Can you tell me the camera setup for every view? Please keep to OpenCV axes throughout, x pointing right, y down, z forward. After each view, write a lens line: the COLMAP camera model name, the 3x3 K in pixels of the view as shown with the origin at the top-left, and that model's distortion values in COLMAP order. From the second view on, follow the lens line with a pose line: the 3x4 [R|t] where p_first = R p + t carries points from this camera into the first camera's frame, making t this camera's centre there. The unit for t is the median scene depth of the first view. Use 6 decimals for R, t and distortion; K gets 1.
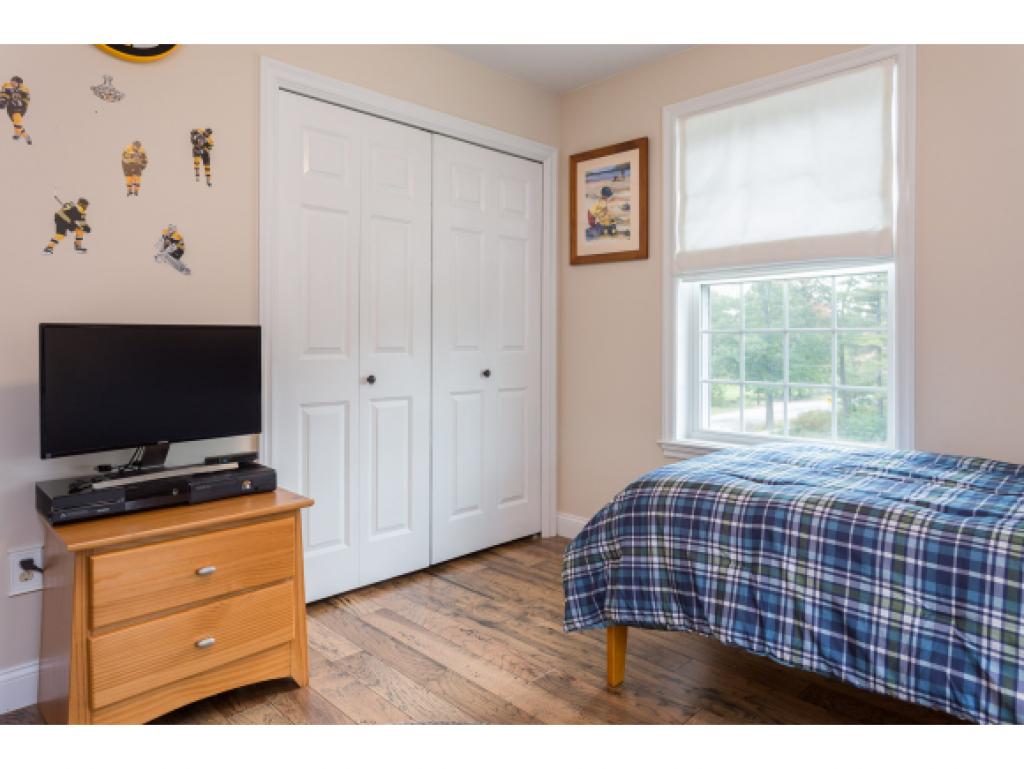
lens RADIAL K [[642.5, 0, 506.1], [0, 642.5, 376.5], [0, 0, 1]] dist [-0.007280, 0.000319]
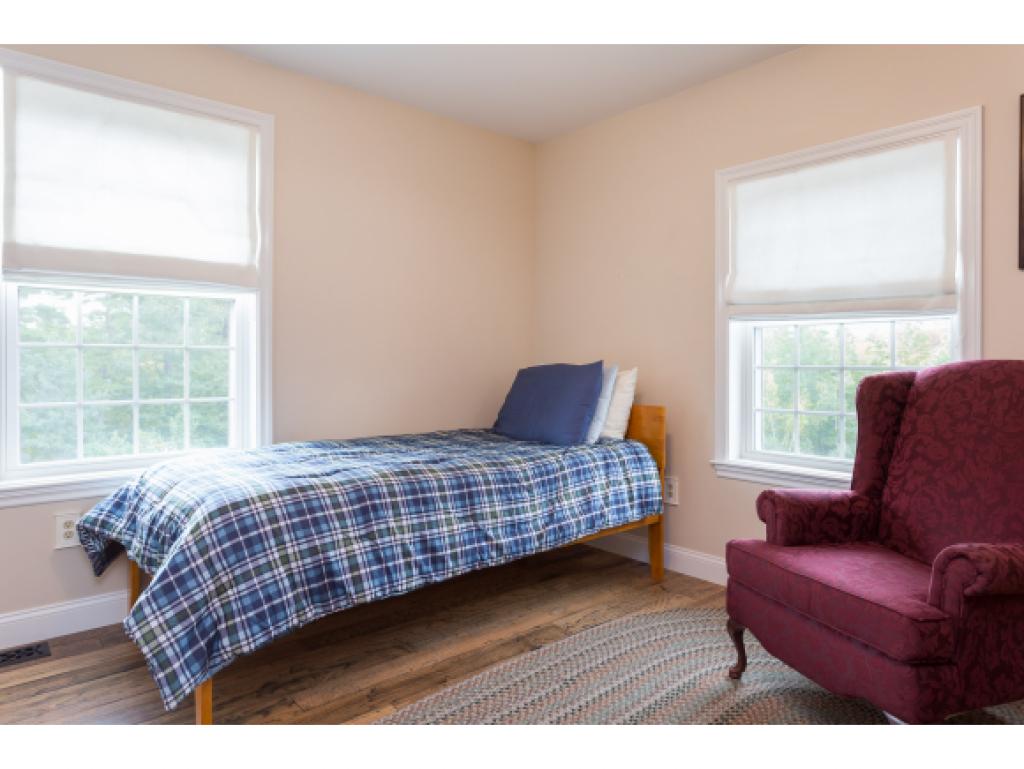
lens RADIAL K [[642.5, 0, 506.1], [0, 642.5, 376.5], [0, 0, 1]] dist [-0.007280, 0.000319]
pose [[0.077058, -0.032660, 0.996492, -0.893714], [0.044030, 0.998600, 0.029325, -0.048222], [-0.996054, 0.041616, 0.078388, 0.635076]]
